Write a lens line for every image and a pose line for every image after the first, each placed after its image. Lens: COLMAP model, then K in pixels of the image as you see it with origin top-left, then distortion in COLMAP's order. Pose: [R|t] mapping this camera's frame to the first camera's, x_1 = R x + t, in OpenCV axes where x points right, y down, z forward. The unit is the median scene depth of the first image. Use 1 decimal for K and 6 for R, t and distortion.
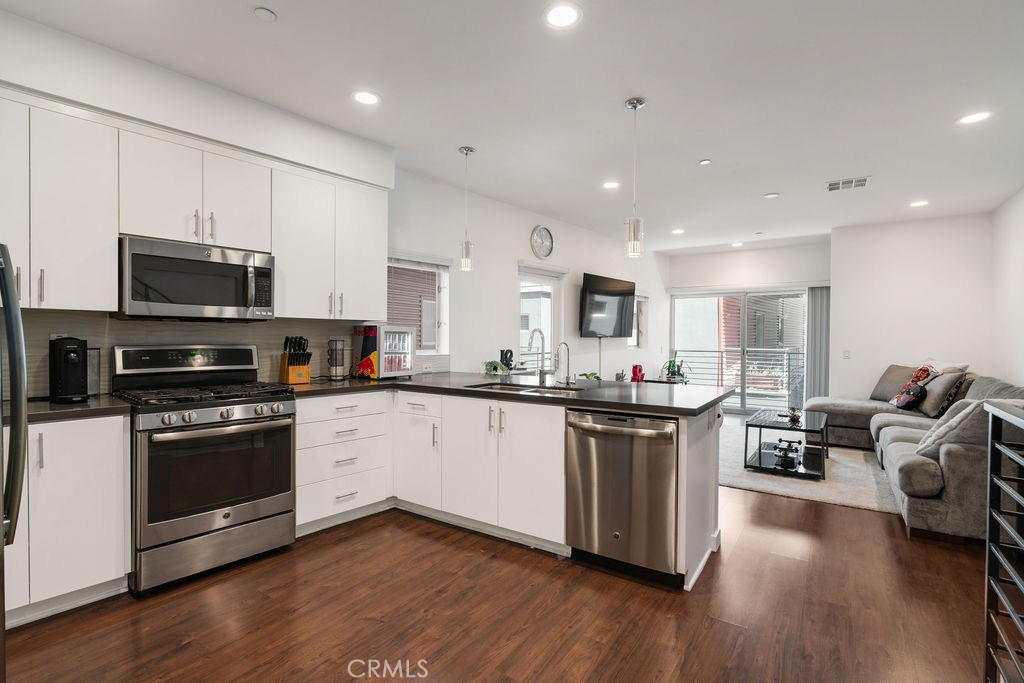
lens RADIAL K [[483.0, 0, 507.5], [0, 483.0, 344.9], [0, 0, 1]] dist [-0.012863, 0.002864]
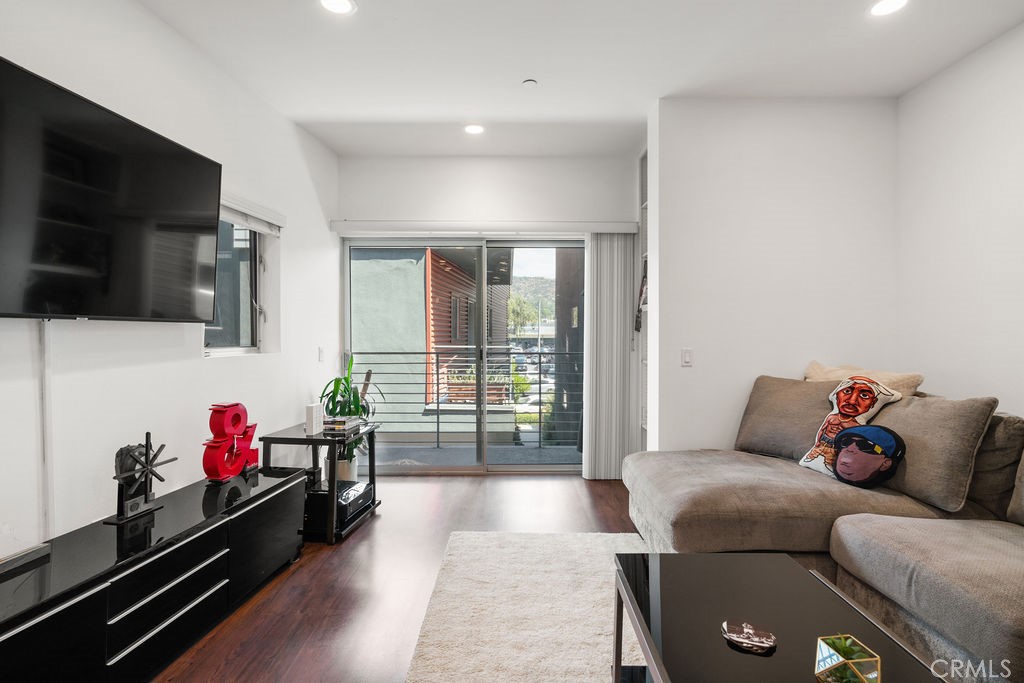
lens RADIAL K [[492.8, 0, 505.8], [0, 492.8, 340.3], [0, 0, 1]] dist [0.010444, 0.001769]
pose [[0.828198, -0.011261, 0.560322, 0.449698], [0.013363, 0.999911, 0.000343, -0.001027], [-0.560276, 0.007203, 0.828275, 1.145098]]
